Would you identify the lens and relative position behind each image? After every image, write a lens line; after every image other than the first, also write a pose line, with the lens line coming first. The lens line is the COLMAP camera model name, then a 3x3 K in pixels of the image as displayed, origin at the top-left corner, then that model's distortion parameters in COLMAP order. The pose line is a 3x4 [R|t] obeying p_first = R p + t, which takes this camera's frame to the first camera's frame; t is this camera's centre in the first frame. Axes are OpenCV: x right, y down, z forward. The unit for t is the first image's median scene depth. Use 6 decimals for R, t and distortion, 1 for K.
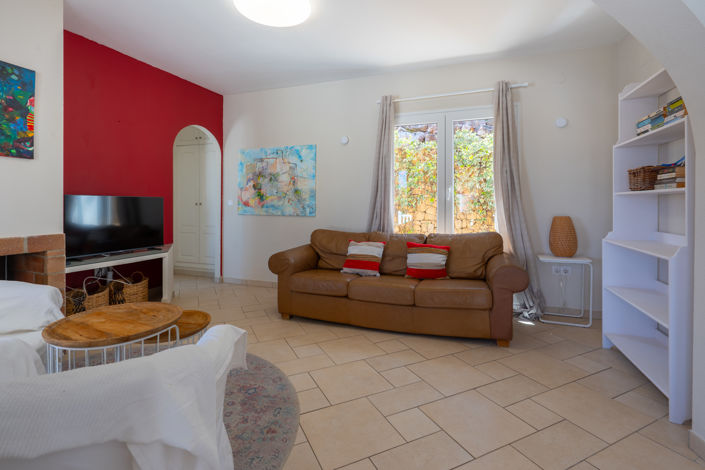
lens RADIAL K [[335.6, 0, 352.1], [0, 335.6, 201.9], [0, 0, 1]] dist [-0.000747, -0.000010]
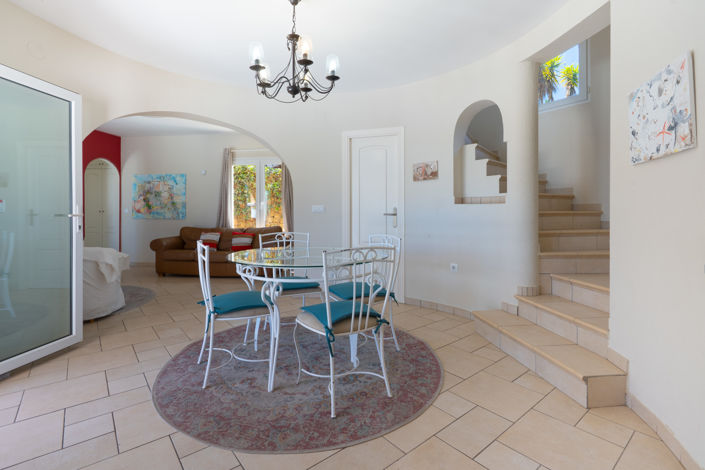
lens RADIAL K [[328.9, 0, 335.0], [0, 328.9, 210.5], [0, 0, 1]] dist [-0.000302, 0.000023]
pose [[0.978765, -0.002032, 0.204974, 0.255617], [0.000767, 0.999980, 0.006248, -0.006962], [-0.204983, -0.005958, 0.978747, -0.649557]]
